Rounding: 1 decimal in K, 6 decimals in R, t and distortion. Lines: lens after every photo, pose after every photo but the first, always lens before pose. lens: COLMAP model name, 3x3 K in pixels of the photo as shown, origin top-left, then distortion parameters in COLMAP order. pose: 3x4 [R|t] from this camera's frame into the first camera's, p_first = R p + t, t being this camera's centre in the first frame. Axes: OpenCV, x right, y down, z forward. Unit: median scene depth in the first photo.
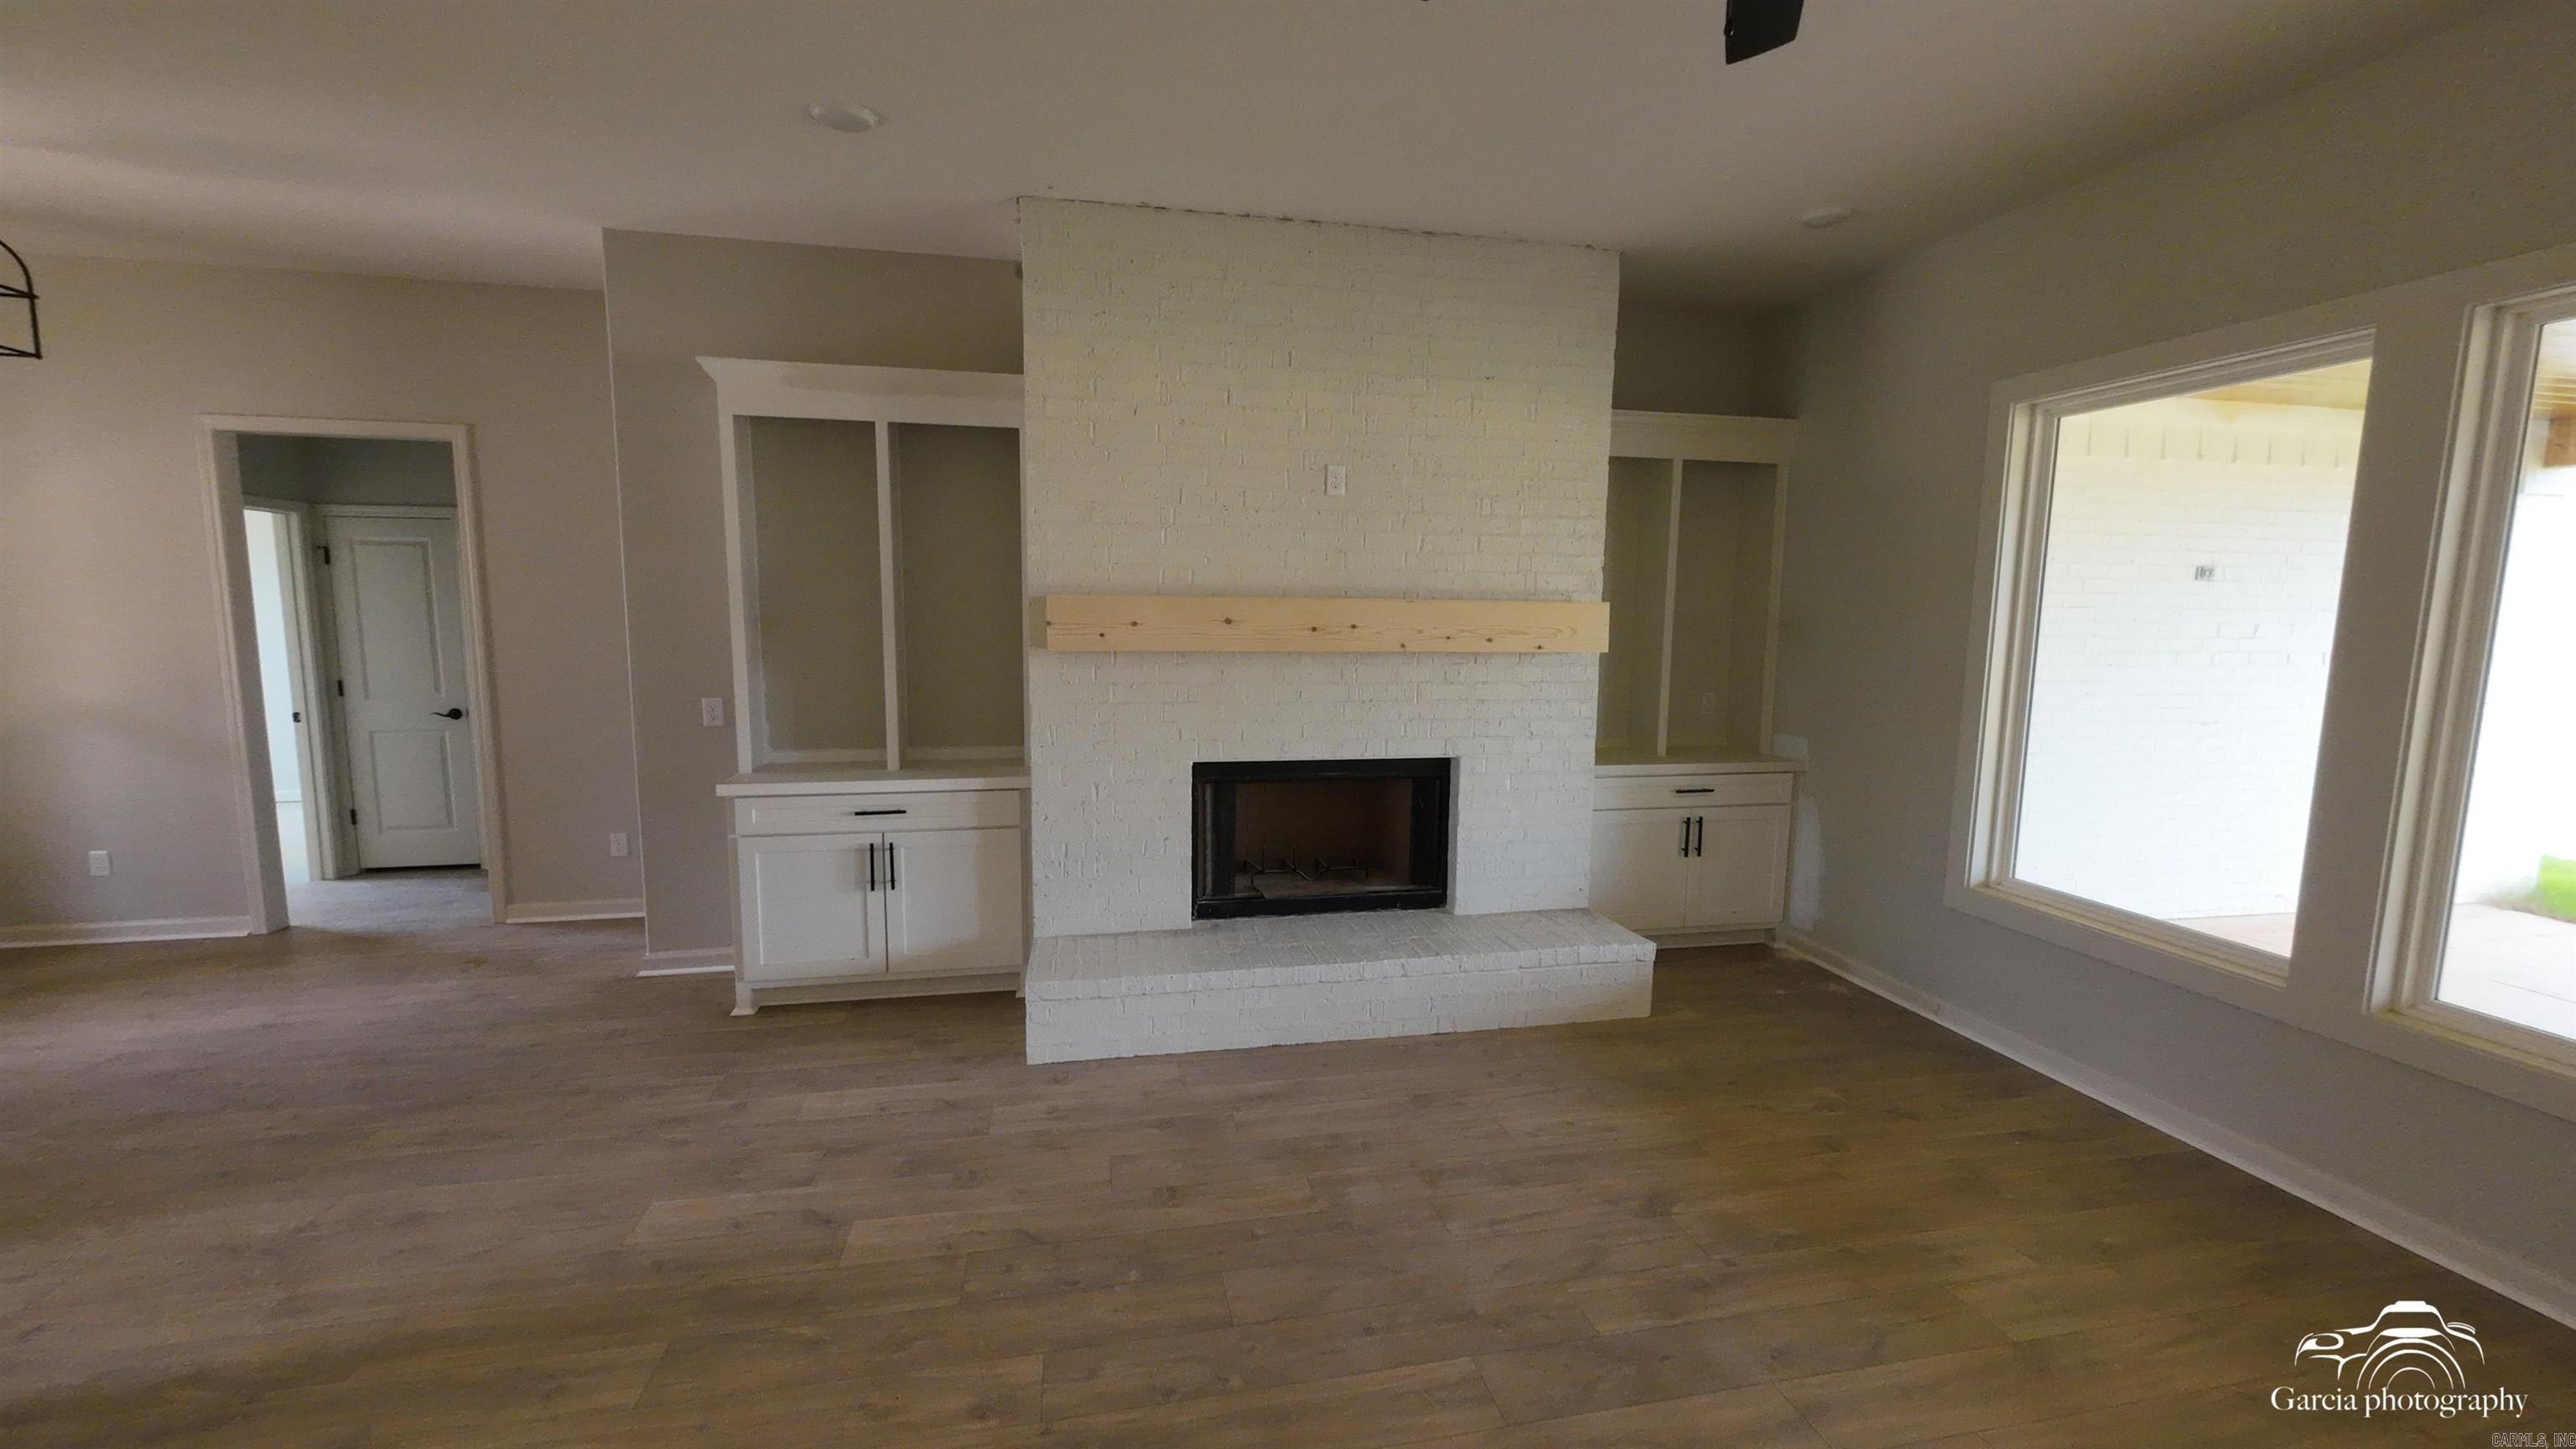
lens RADIAL K [[1011.0, 0, 1292.6], [0, 1011.0, 728.3], [0, 0, 1]] dist [0.002576, 0.000089]
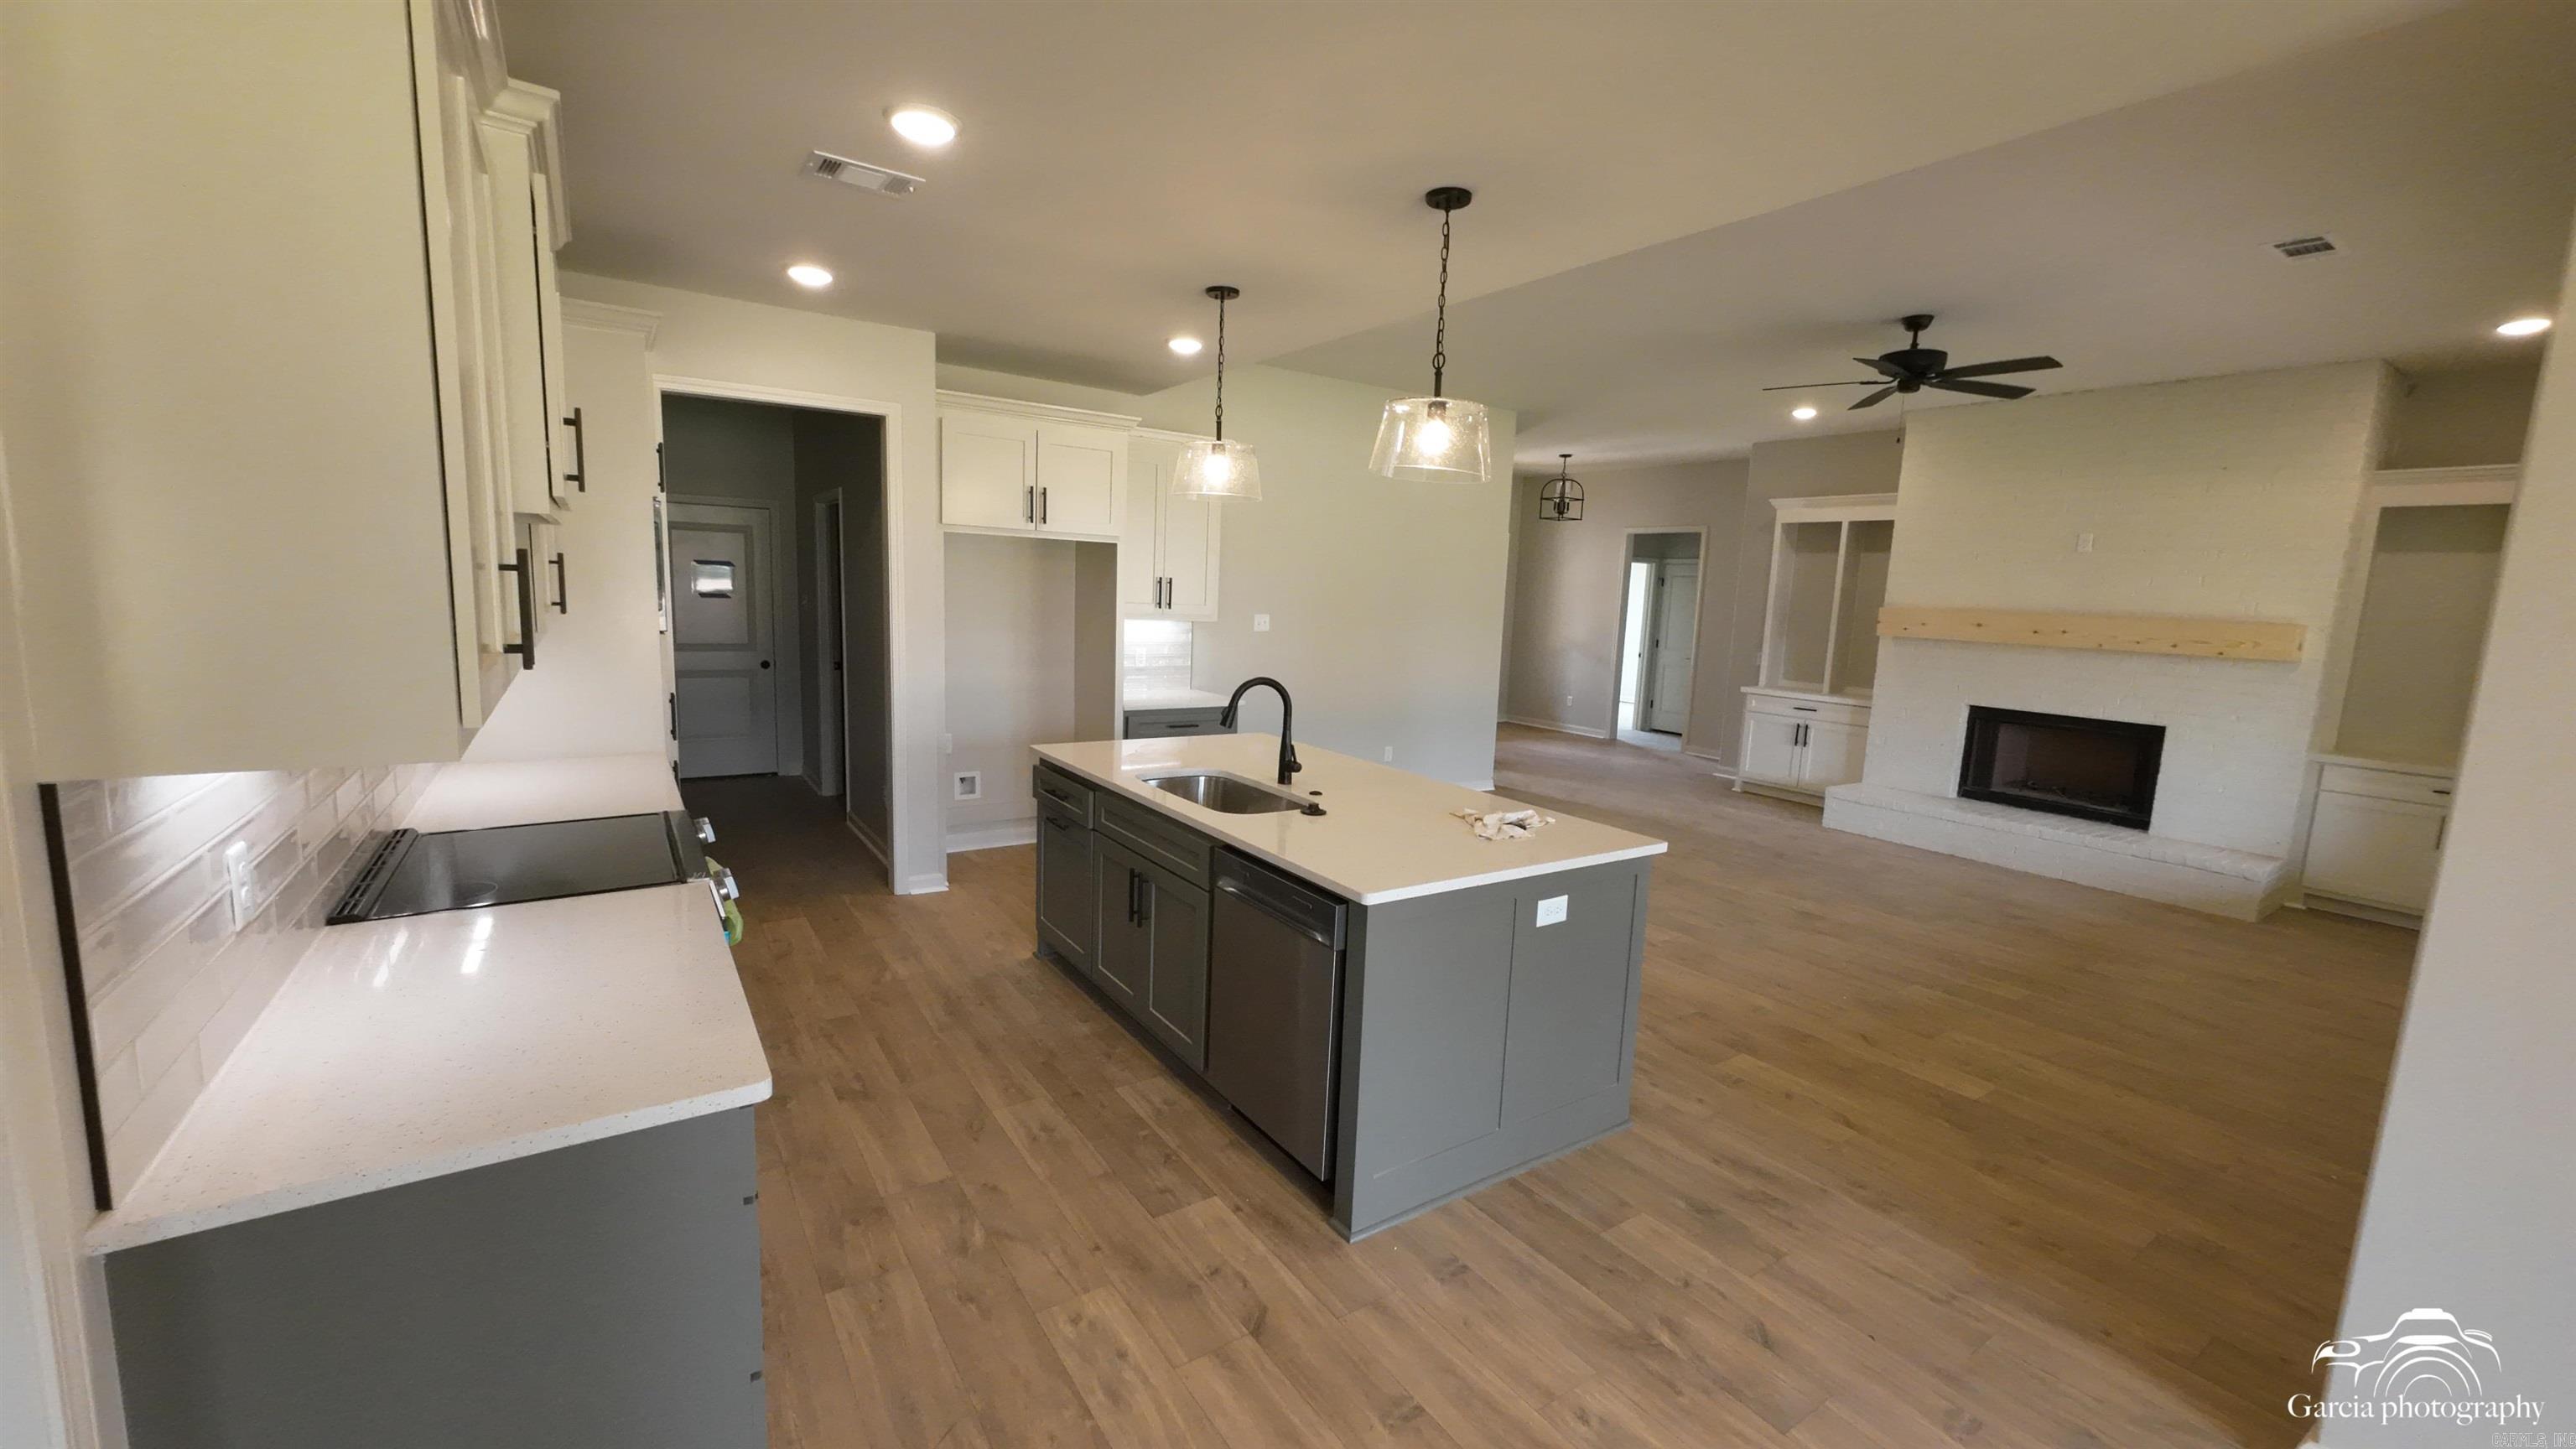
lens RADIAL K [[1011.0, 0, 1292.6], [0, 1011.0, 728.3], [0, 0, 1]] dist [0.002576, 0.000089]
pose [[0.383611, 0.135781, -0.913458, 1.070098], [-0.142584, 0.985980, 0.086682, 0.088752], [0.912421, 0.096992, 0.397593, -0.775721]]
